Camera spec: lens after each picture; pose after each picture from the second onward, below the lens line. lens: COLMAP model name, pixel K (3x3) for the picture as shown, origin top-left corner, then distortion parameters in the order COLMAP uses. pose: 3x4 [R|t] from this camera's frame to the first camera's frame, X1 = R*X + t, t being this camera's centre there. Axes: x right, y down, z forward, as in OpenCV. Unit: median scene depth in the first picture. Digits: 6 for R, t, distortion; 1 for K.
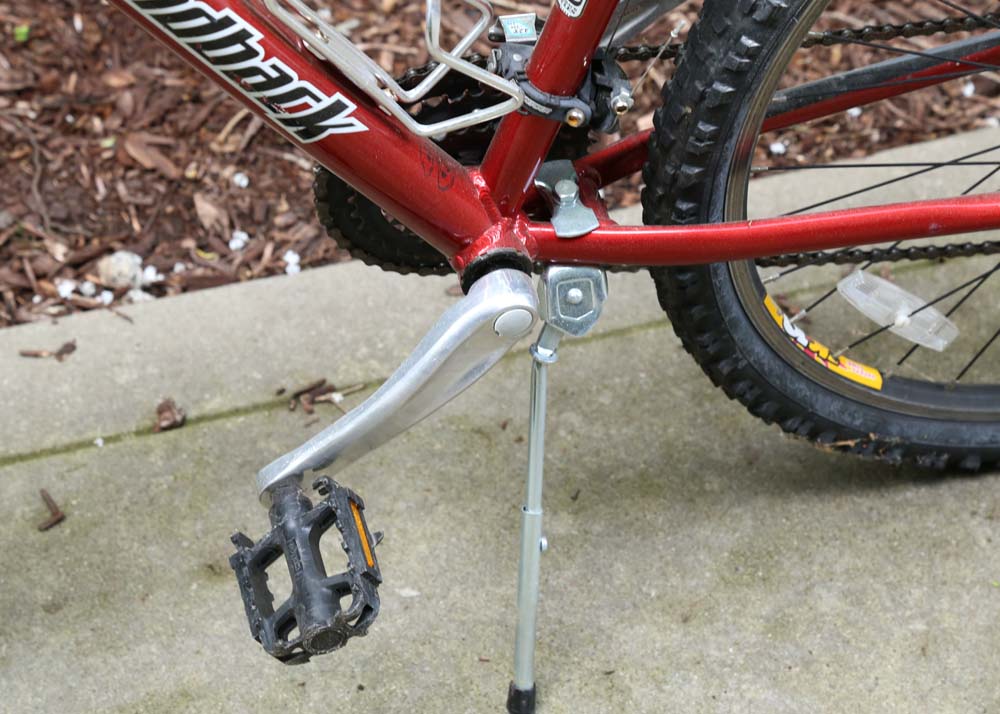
lens RADIAL K [[2887.2, 0, 485.9], [0, 2887.2, 356.8], [0, 0, 1]] dist [0.554131, 0.584233]
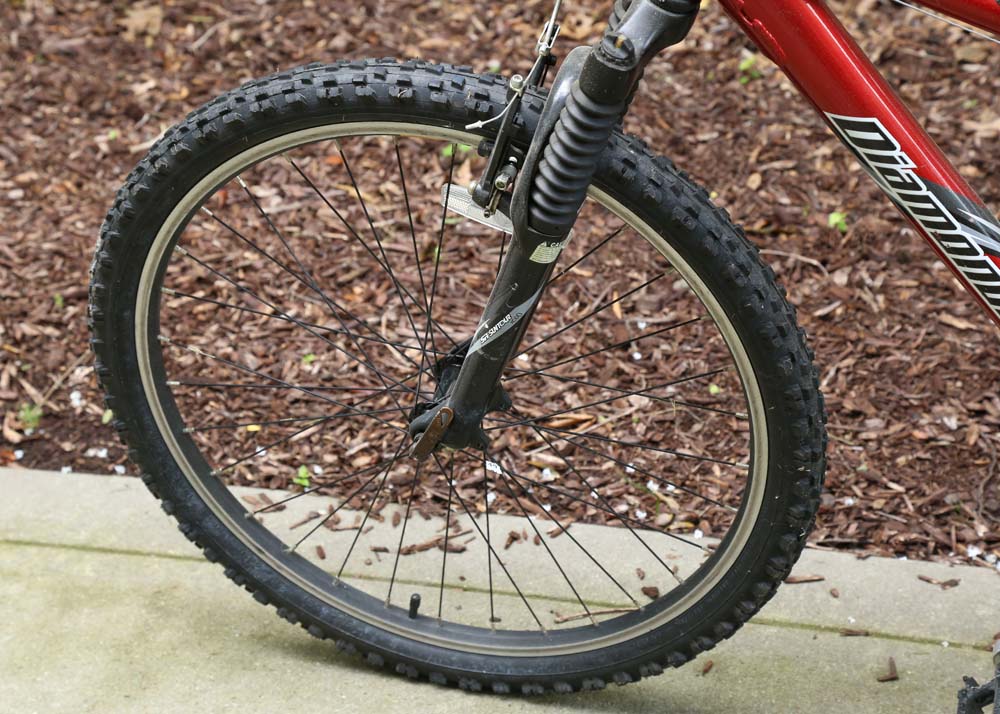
lens RADIAL K [[2586.5, 0, 495.3], [0, 2586.5, 357.1], [0, 0, 1]] dist [0.517756, -0.063157]
pose [[0.855540, 0.223825, -0.466855, 0.250478], [-0.315756, 0.940182, -0.127889, 0.135194], [0.410304, 0.256826, 0.875037, -0.225883]]
